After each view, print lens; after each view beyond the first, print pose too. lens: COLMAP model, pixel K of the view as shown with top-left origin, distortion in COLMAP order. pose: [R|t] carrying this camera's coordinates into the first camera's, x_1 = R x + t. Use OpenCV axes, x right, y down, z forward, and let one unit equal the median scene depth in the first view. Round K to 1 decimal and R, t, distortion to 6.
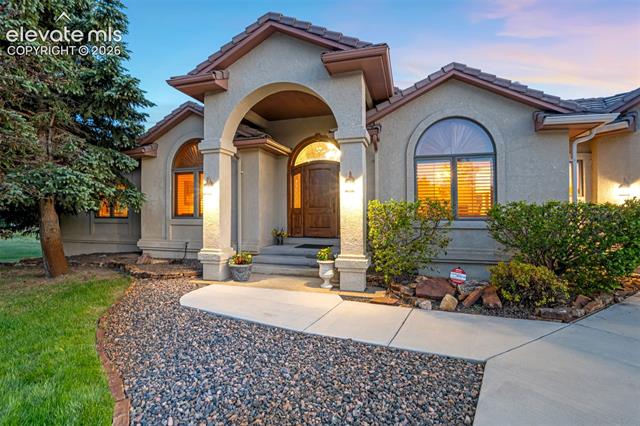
lens RADIAL K [[302.6, 0, 332.6], [0, 302.6, 213.4], [0, 0, 1]] dist [0.000696, 0.000018]
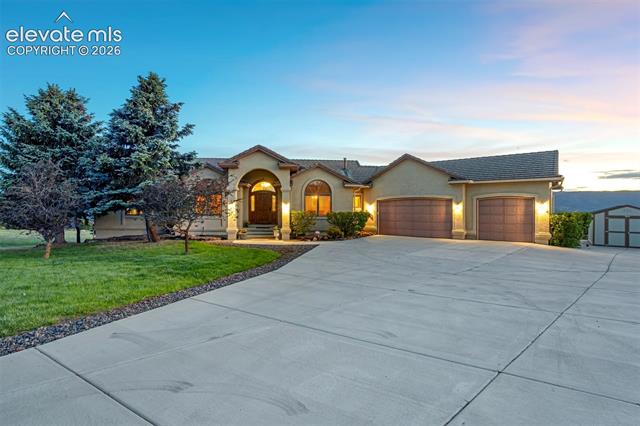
lens RADIAL K [[250.6, 0, 317.7], [0, 250.6, 213.5], [0, 0, 1]] dist [0.001270, 0.000090]
pose [[0.937326, 0.006071, 0.348400, -0.493016], [-0.009396, 0.999925, 0.007856, -0.031741], [-0.348327, -0.010638, 0.937313, -1.415123]]
